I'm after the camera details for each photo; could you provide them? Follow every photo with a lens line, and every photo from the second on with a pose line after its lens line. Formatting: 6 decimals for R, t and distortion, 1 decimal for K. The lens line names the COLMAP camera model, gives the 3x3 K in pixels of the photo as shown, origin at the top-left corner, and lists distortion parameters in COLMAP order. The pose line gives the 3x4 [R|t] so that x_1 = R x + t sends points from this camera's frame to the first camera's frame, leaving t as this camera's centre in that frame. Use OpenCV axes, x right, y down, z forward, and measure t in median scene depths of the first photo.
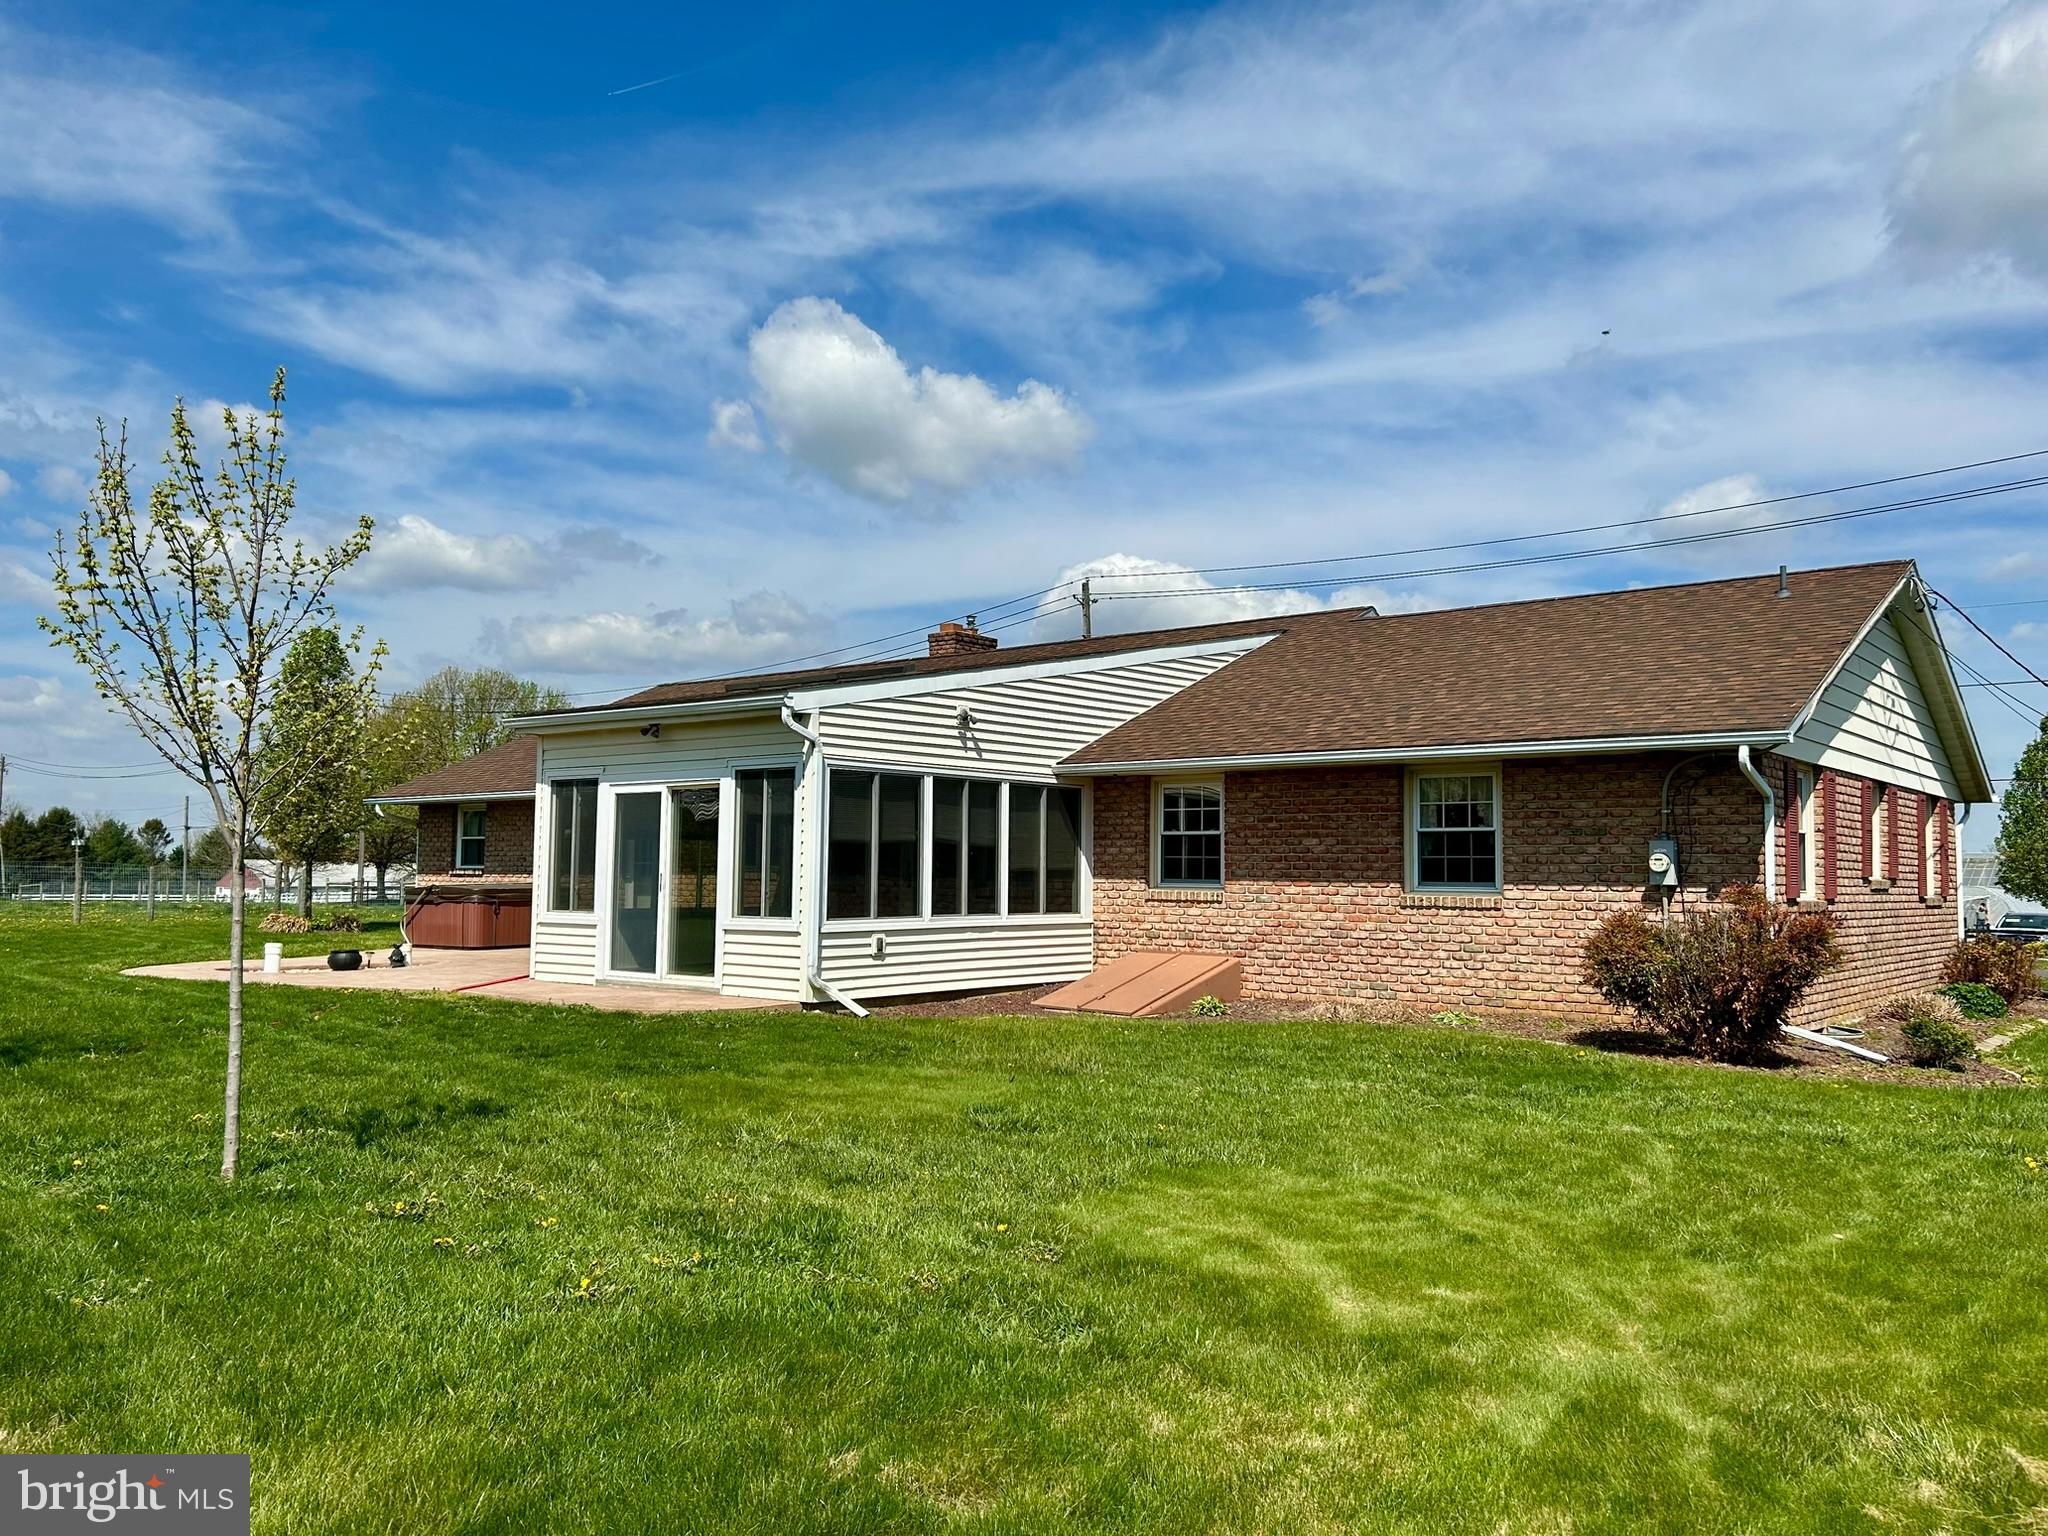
lens RADIAL K [[1538.4, 0, 1024.0], [0, 1538.4, 768.0], [0, 0, 1]] dist [0.082851, -0.082014]
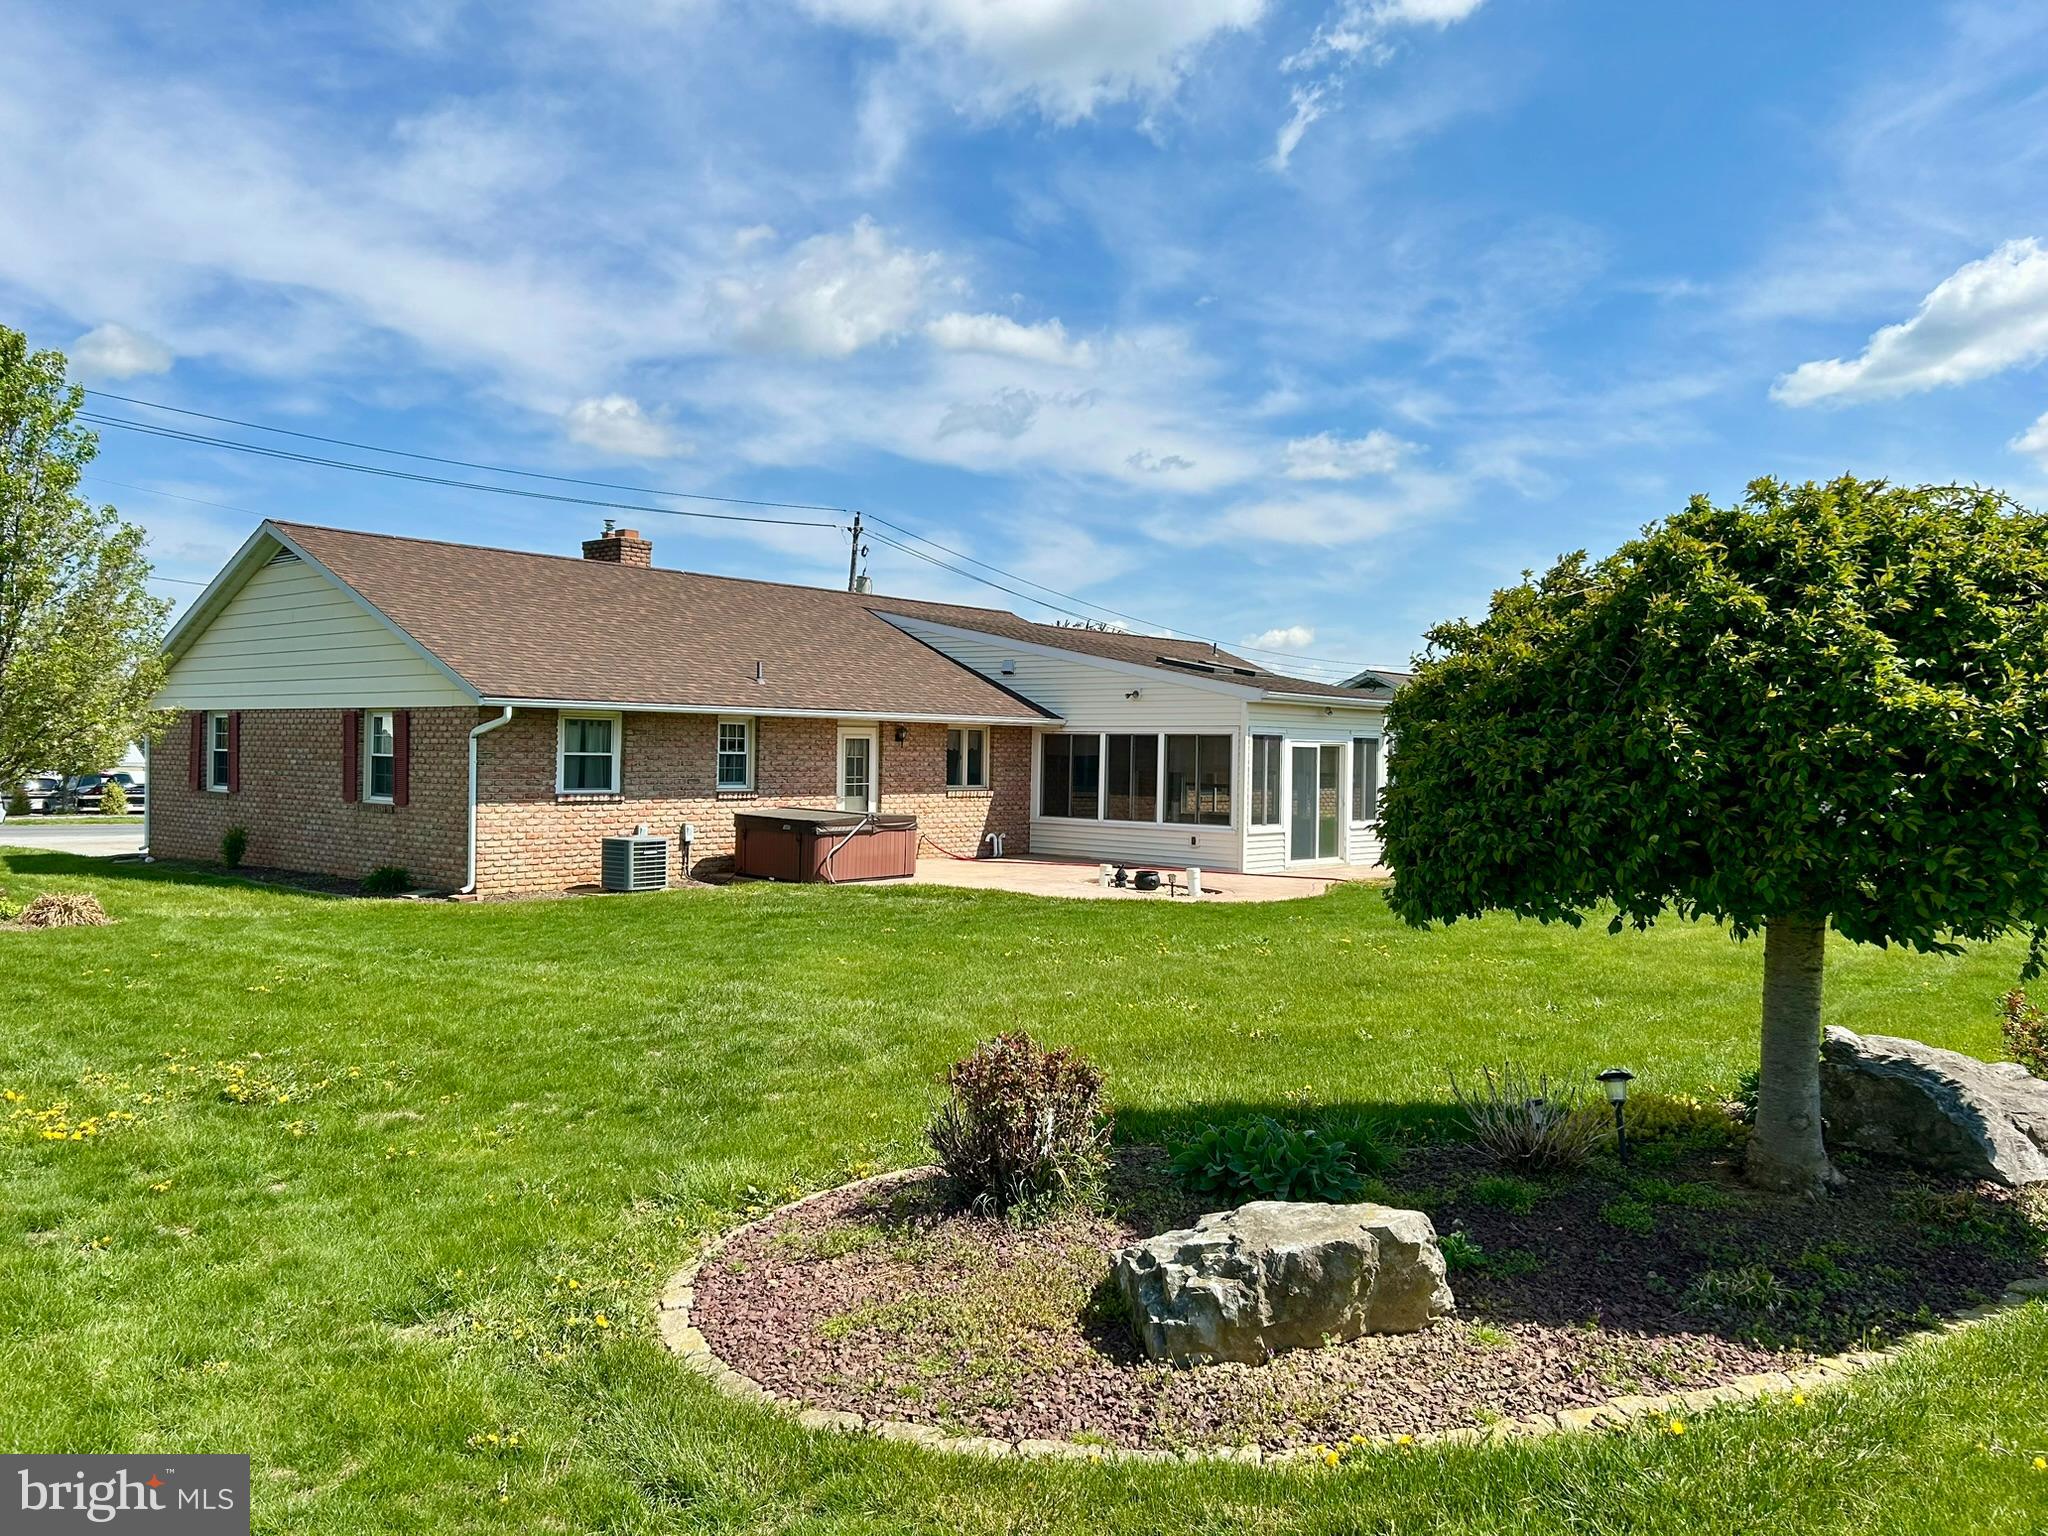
lens RADIAL K [[1538.4, 0, 1024.0], [0, 1538.4, 768.0], [0, 0, 1]] dist [0.082851, -0.082014]
pose [[0.009584, 0.010703, 0.999897, -1.713084], [-0.072006, 0.997354, -0.009986, 0.068160], [-0.997358, -0.071903, 0.010330, 1.201632]]
